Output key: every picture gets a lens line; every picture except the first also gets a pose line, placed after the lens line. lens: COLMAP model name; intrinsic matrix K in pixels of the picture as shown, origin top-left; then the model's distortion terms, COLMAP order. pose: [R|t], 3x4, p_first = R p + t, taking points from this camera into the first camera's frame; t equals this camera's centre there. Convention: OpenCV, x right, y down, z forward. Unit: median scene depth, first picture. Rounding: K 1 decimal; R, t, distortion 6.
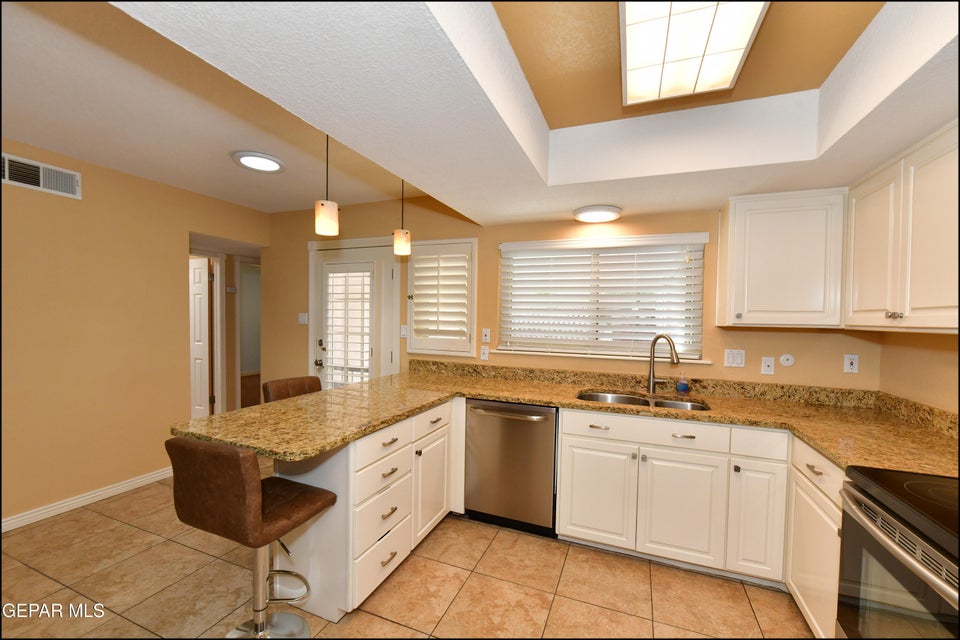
lens RADIAL K [[381.1, 0, 487.8], [0, 381.1, 322.1], [0, 0, 1]] dist [-0.009649, -0.000202]
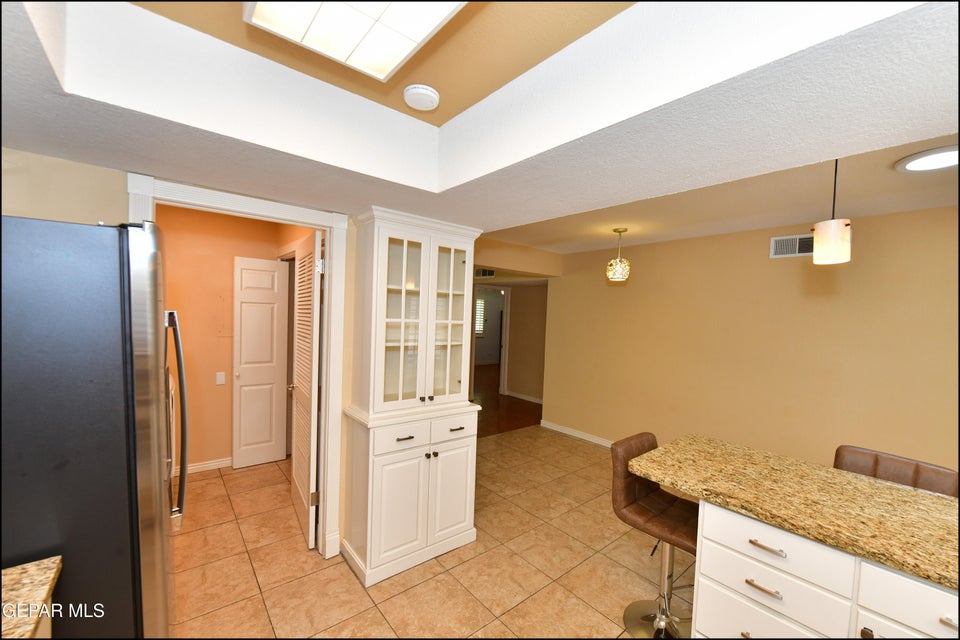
lens RADIAL K [[381.1, 0, 488.1], [0, 381.1, 327.1], [0, 0, 1]] dist [-0.009649, -0.000202]
pose [[-0.471960, -0.002737, -0.881616, 0.452517], [-0.052742, 0.998292, 0.025135, -0.066924], [0.880041, 0.058361, -0.471298, 0.612960]]
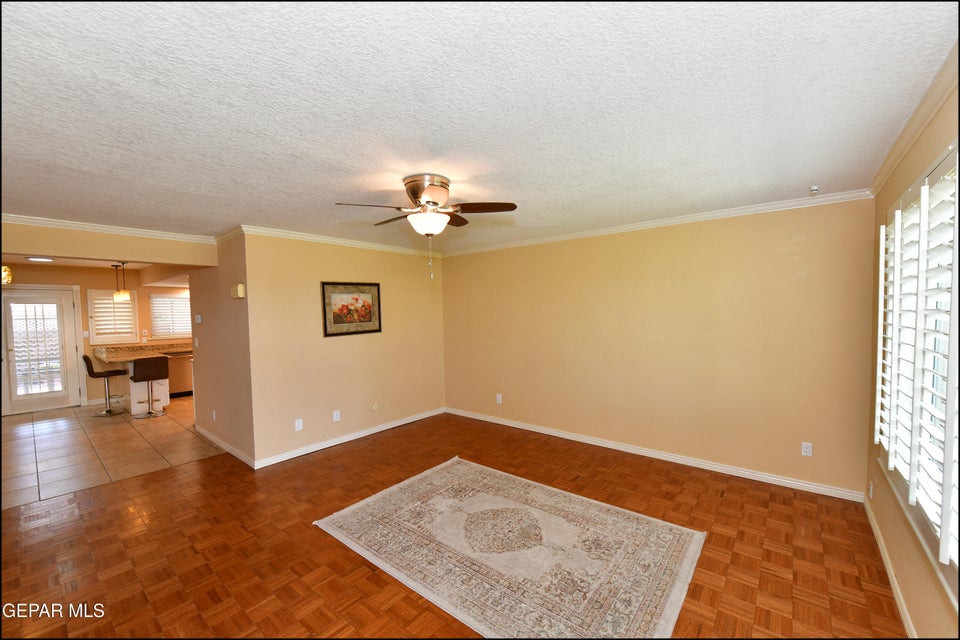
lens RADIAL K [[381.1, 0, 485.9], [0, 381.1, 326.1], [0, 0, 1]] dist [-0.009649, -0.000202]
pose [[0.298693, -0.065003, 0.952133, -1.925263], [0.027259, 0.997852, 0.059573, -0.104146], [-0.953960, 0.008160, 0.299823, -2.049947]]
